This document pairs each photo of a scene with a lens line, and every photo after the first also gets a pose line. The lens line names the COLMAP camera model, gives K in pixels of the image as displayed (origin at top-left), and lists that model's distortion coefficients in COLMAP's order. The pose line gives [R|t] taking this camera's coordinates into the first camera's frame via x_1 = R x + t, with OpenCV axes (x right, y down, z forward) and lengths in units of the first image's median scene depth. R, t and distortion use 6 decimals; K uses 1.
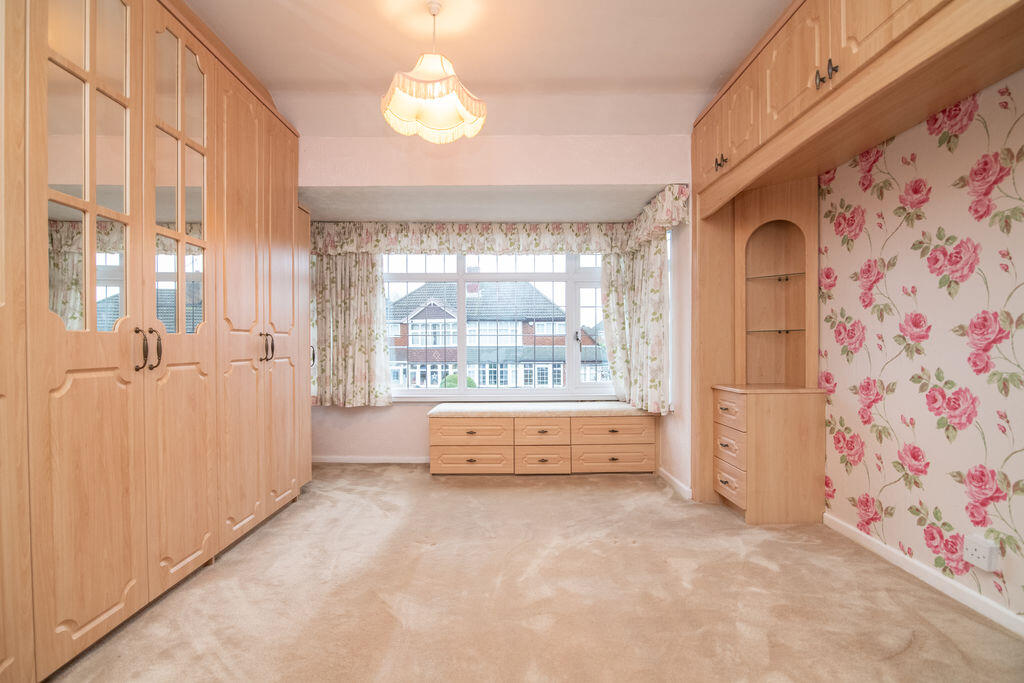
lens RADIAL K [[472.8, 0, 512.5], [0, 472.8, 343.5], [0, 0, 1]] dist [-0.018176, 0.000387]
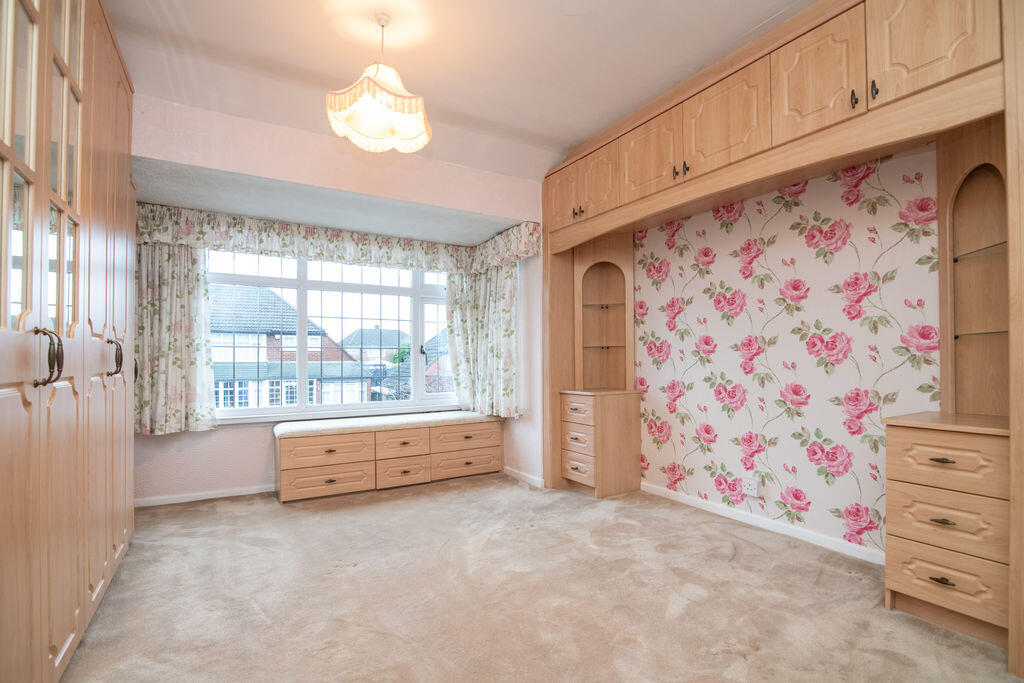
lens RADIAL K [[472.8, 0, 513.0], [0, 472.8, 347.2], [0, 0, 1]] dist [-0.018176, 0.000387]
pose [[0.859864, 0.014444, 0.510319, -0.307682], [-0.001043, 0.999647, -0.026536, 0.008515], [-0.510523, 0.022285, 0.859575, 0.008586]]
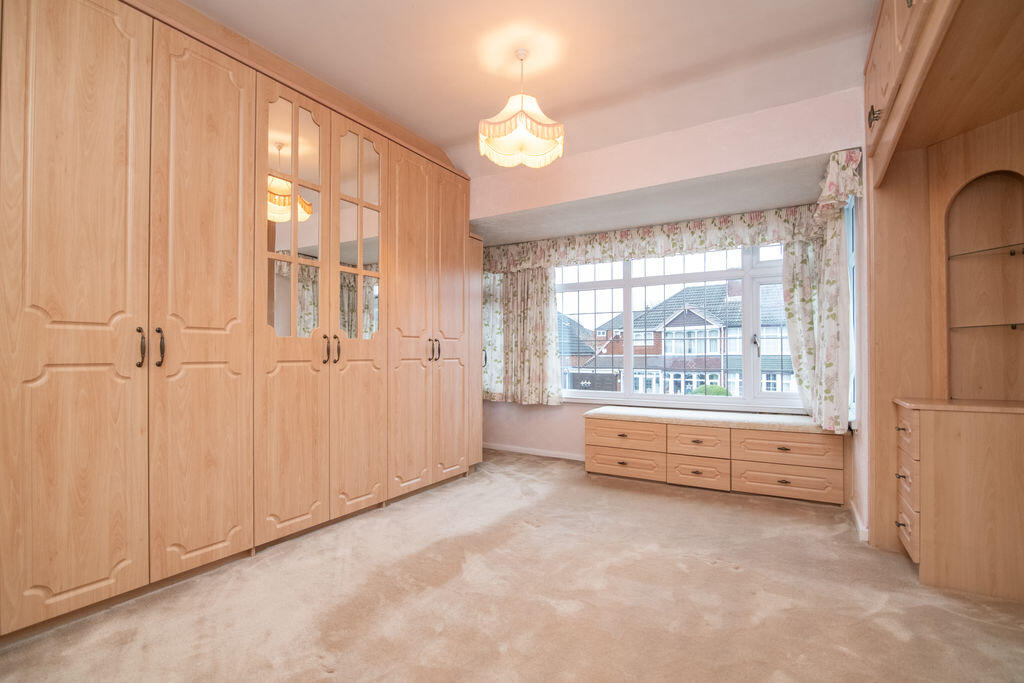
lens RADIAL K [[472.8, 0, 510.4], [0, 472.8, 341.9], [0, 0, 1]] dist [-0.018176, 0.000387]
pose [[0.848457, -0.011647, -0.529137, 0.295825], [-0.000099, 0.999754, -0.022164, 0.012713], [0.529265, 0.018857, 0.848247, 0.012798]]
